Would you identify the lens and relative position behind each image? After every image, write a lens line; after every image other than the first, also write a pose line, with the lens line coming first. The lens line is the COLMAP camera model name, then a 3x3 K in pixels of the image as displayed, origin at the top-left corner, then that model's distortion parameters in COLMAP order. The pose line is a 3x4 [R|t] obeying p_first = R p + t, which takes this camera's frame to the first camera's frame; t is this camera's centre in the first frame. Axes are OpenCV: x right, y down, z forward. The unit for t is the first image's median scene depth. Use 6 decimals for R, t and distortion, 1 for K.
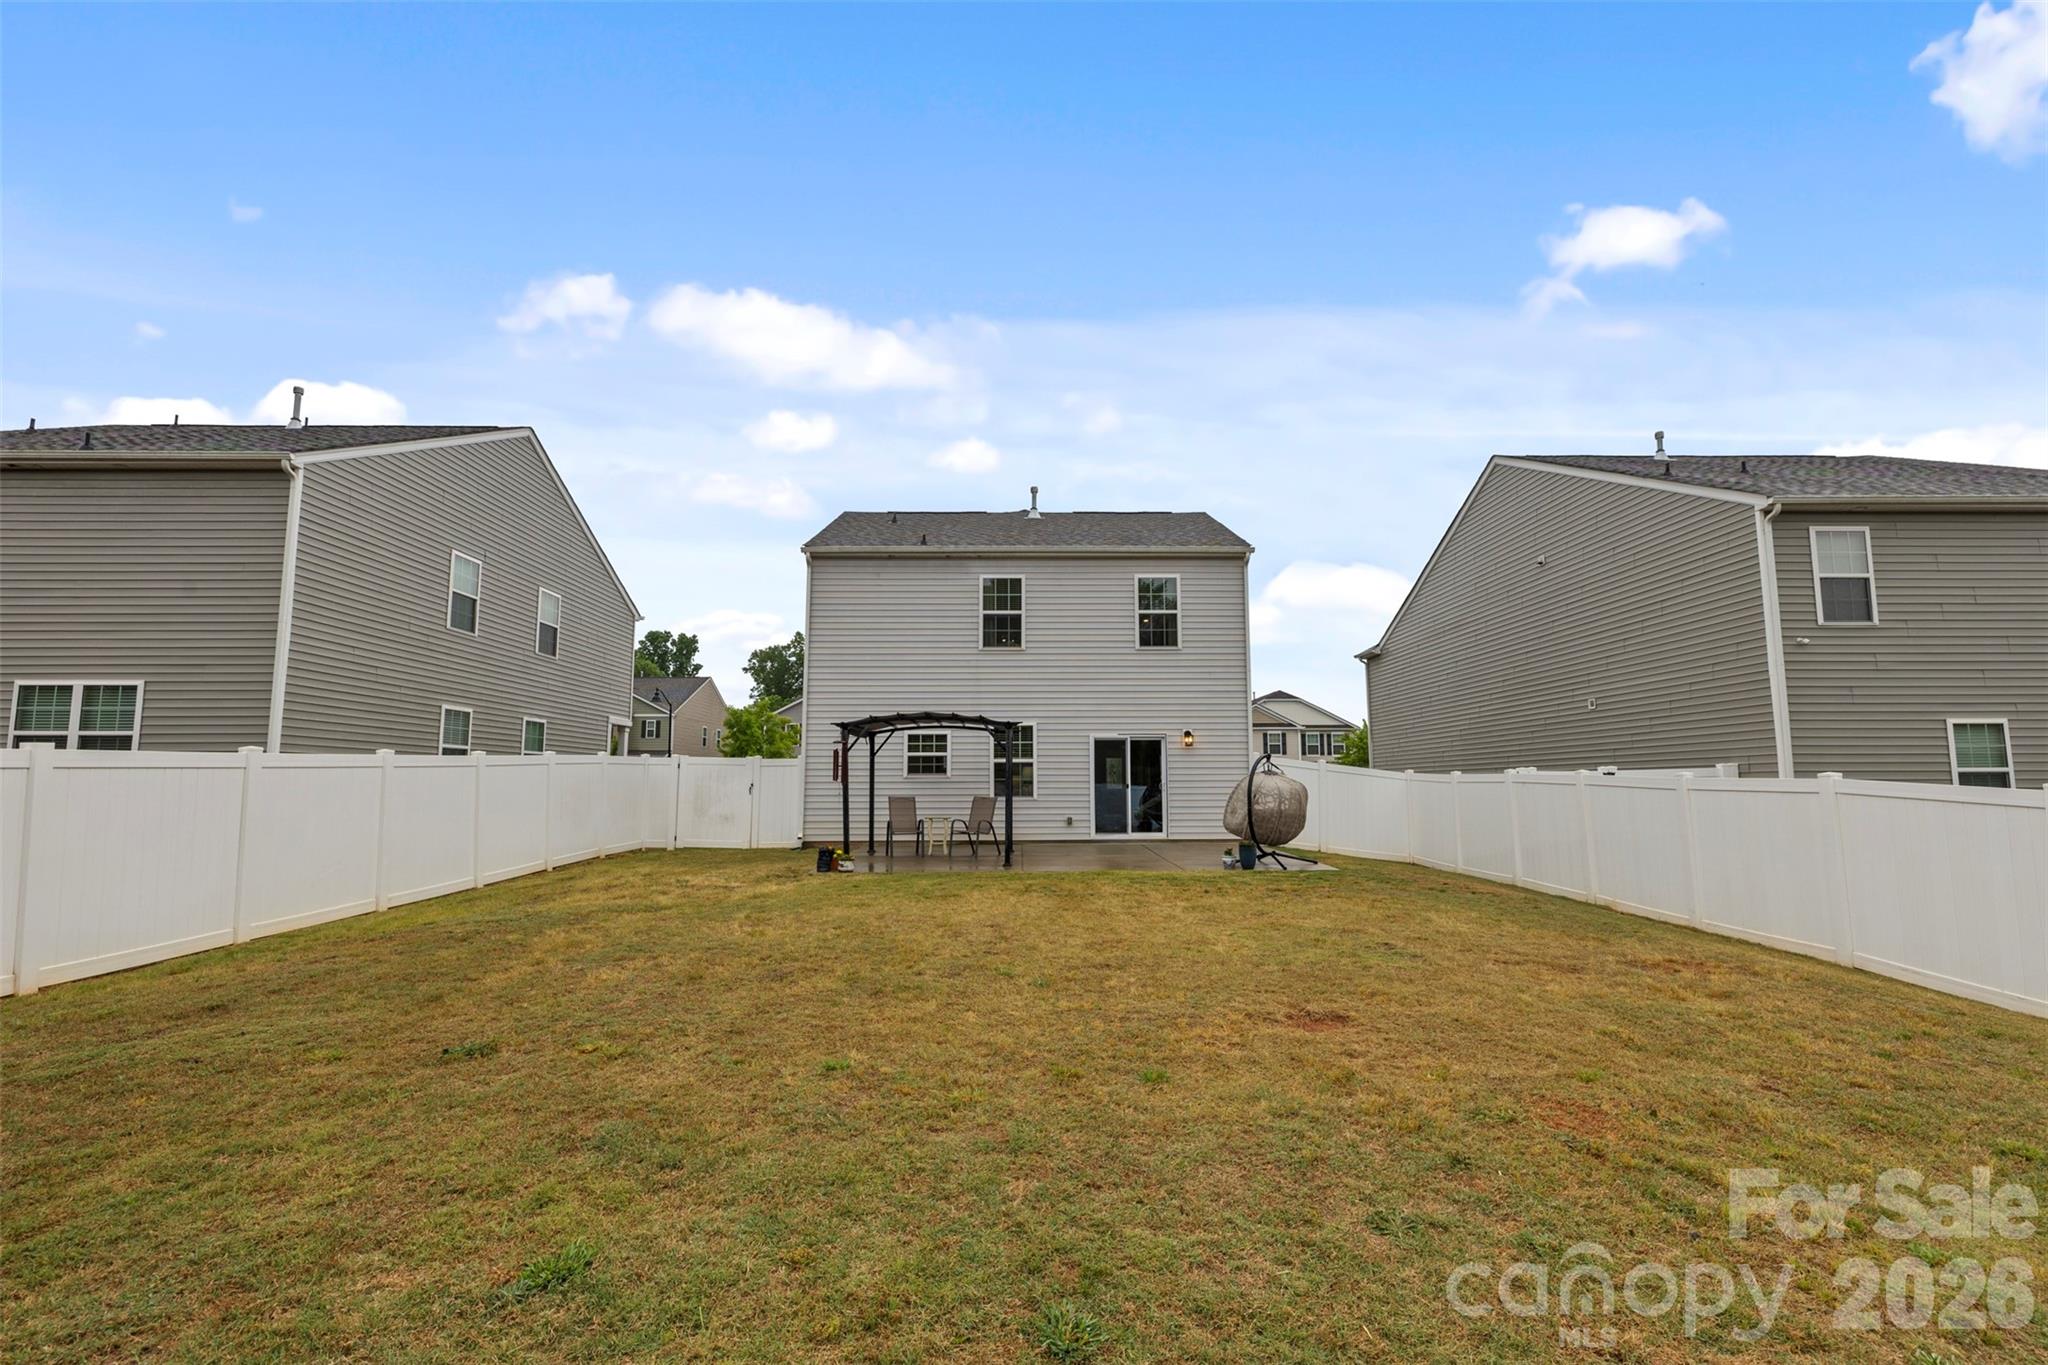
lens RADIAL K [[886.2, 0, 1040.0], [0, 886.2, 684.3], [0, 0, 1]] dist [0.002237, 0.001124]
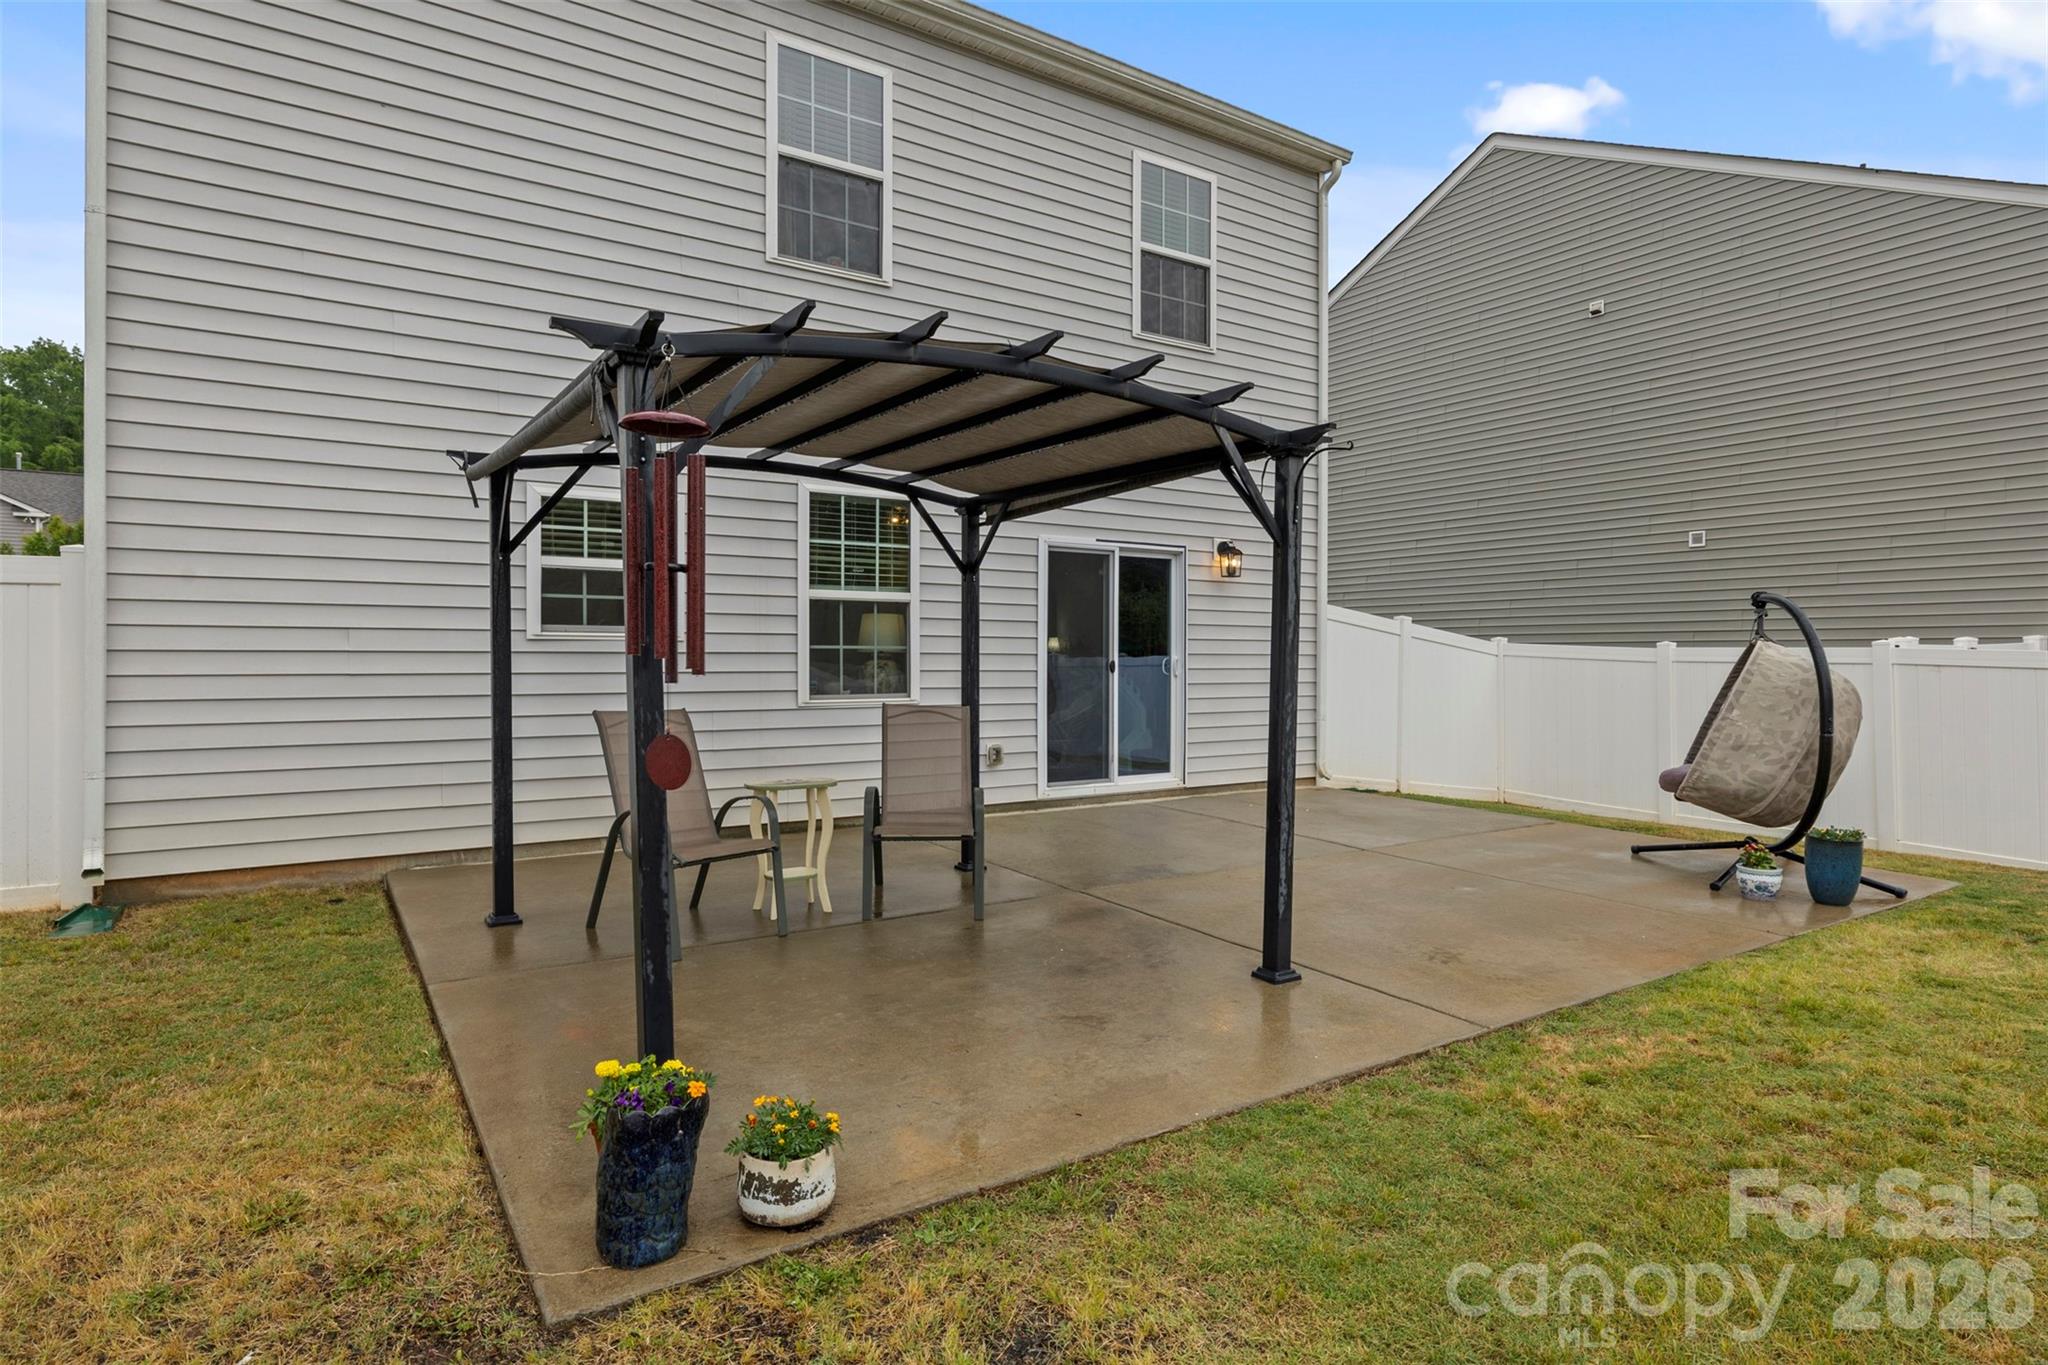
lens RADIAL K [[1101.6, 0, 1037.1], [0, 1101.6, 657.3], [0, 0, 1]] dist [0.002684, -0.001136]
pose [[0.845468, 0.004983, 0.534003, -0.206172], [-0.068832, 0.992632, 0.099717, 0.061933], [-0.529572, -0.121063, 0.839581, 0.587304]]
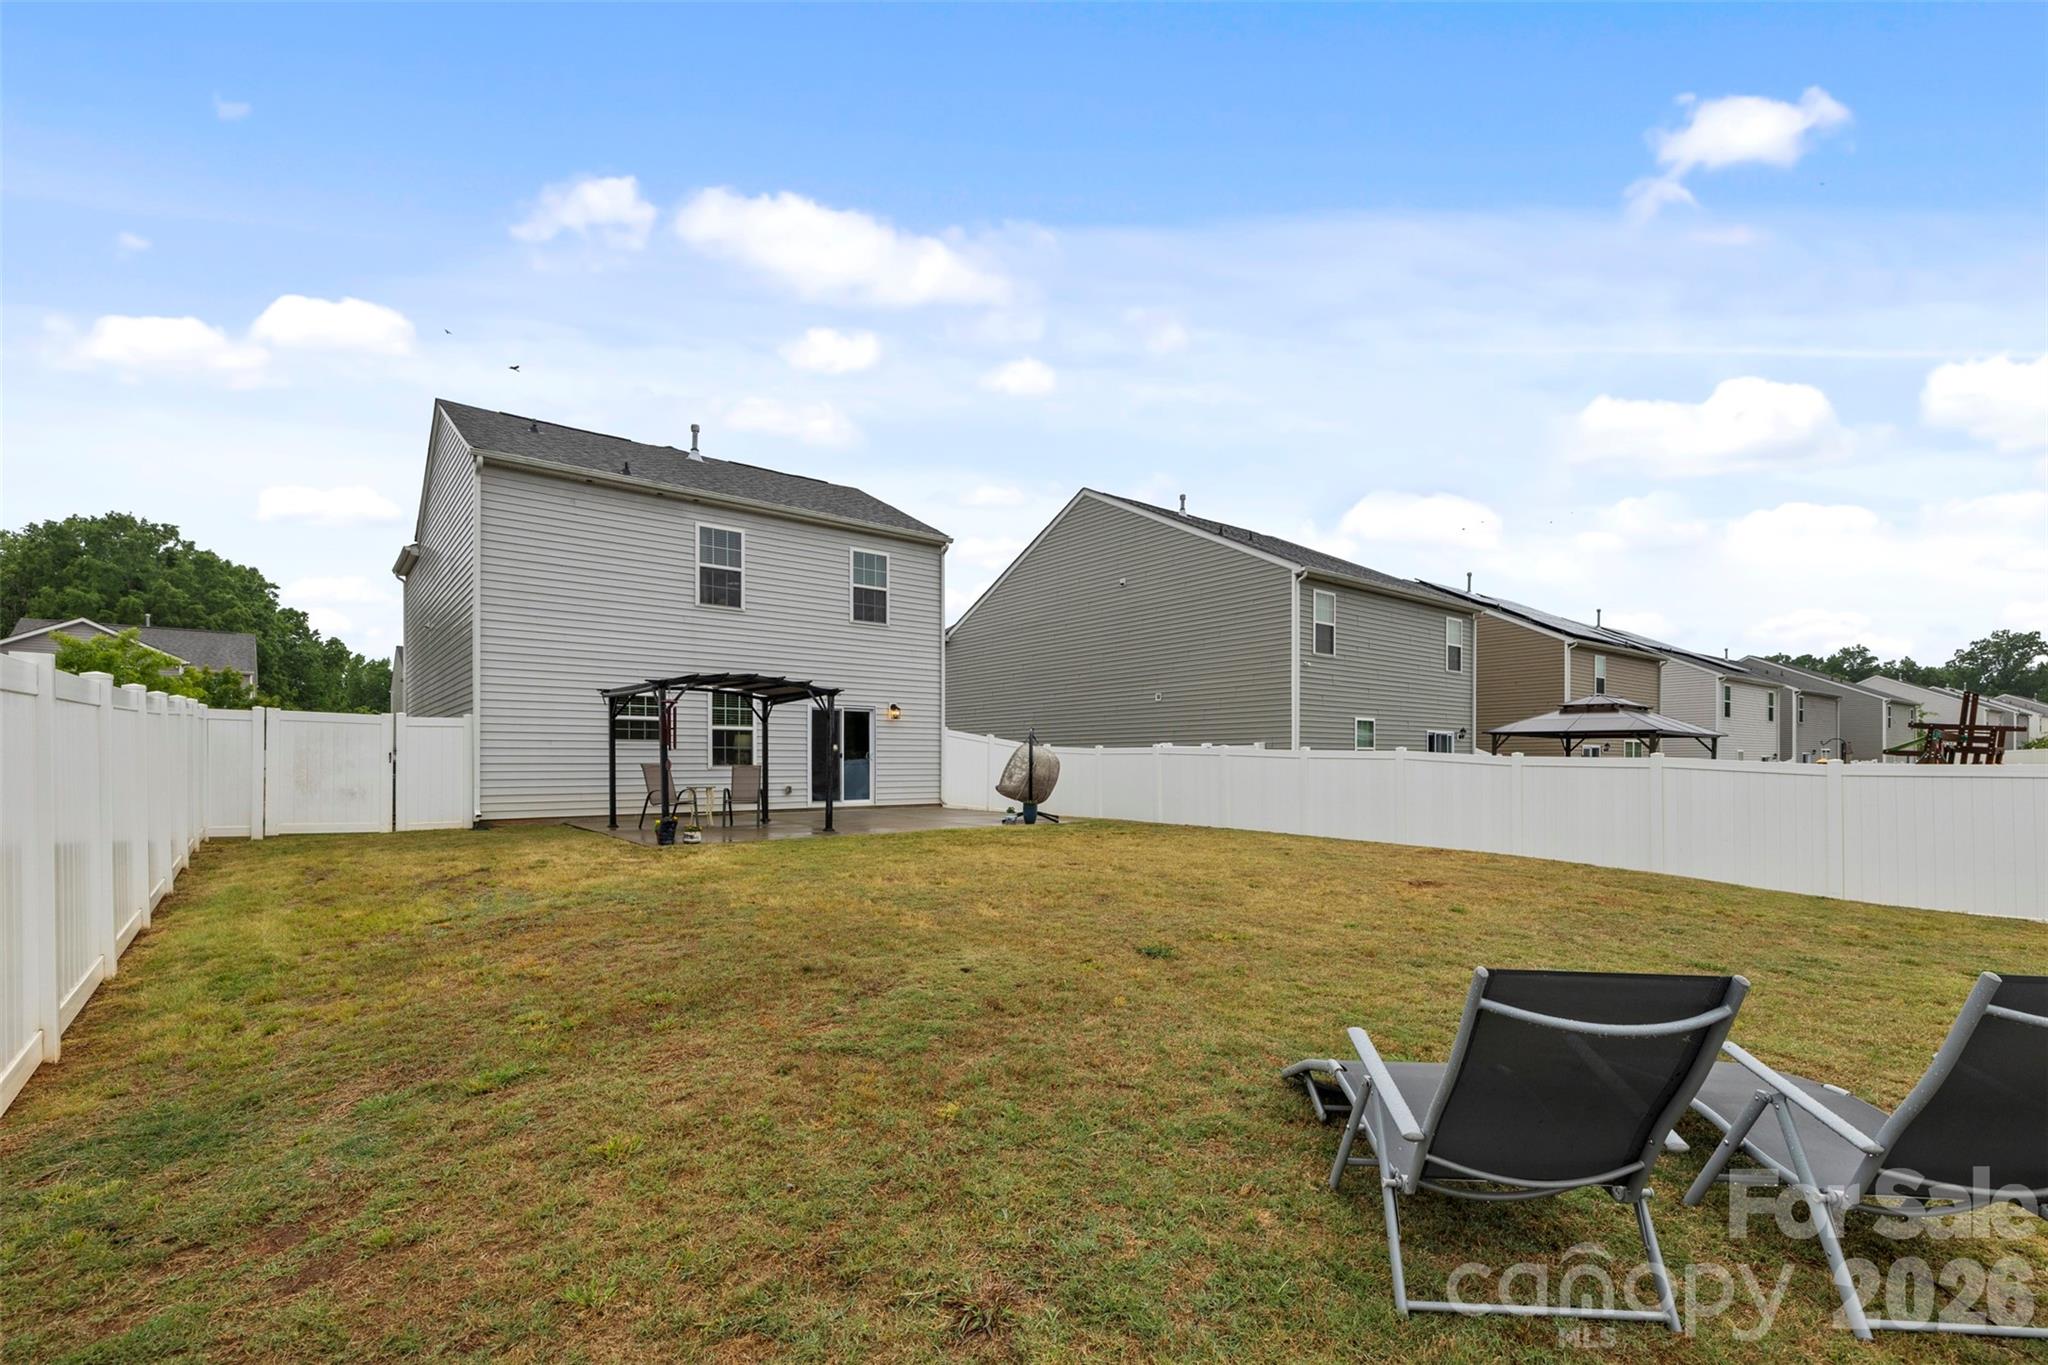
lens RADIAL K [[886.2, 0, 1032.8], [0, 886.2, 767.8], [0, 0, 1]] dist [0.002237, 0.001124]
pose [[0.786944, -0.001470, 0.617023, -0.363332], [-0.074054, 0.992544, 0.096811, 0.012778], [-0.612565, -0.121878, 0.780968, 0.054626]]
